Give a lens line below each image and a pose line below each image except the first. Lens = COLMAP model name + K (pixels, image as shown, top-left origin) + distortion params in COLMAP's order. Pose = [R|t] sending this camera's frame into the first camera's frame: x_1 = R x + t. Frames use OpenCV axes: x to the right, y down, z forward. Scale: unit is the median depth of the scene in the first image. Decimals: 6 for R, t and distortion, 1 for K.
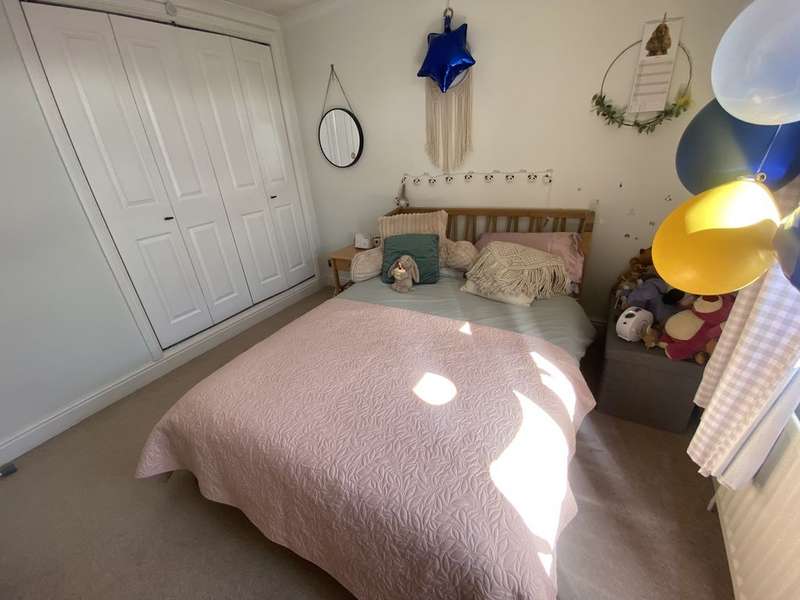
lens RADIAL K [[339.5, 0, 400.0], [0, 339.5, 300.0], [0, 0, 1]] dist [0.020785, -0.026796]
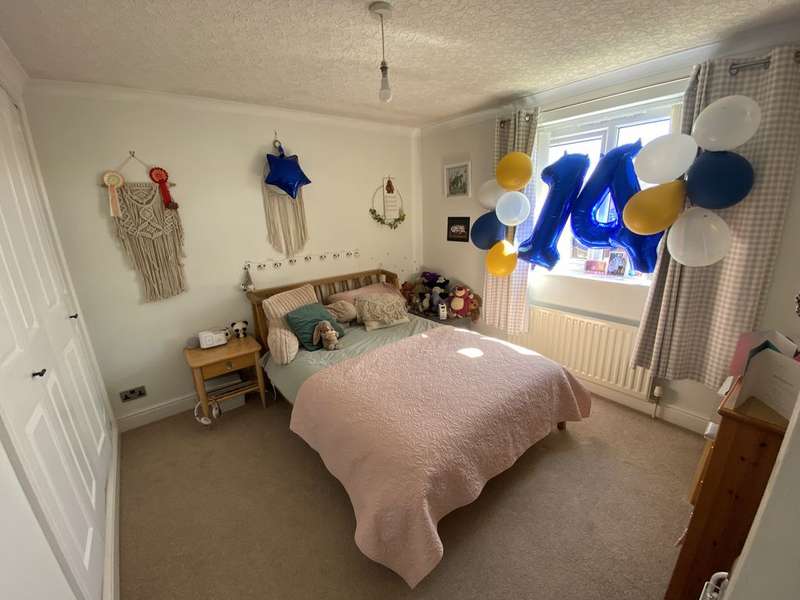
lens RADIAL K [[323.8, 0, 400.0], [0, 323.8, 300.0], [0, 0, 1]] dist [-0.000523, -0.000036]
pose [[0.352060, -0.193673, 0.915721, -0.961315], [0.405102, 0.913504, 0.037457, -0.137714], [-0.843769, 0.357774, 0.400065, 0.305017]]
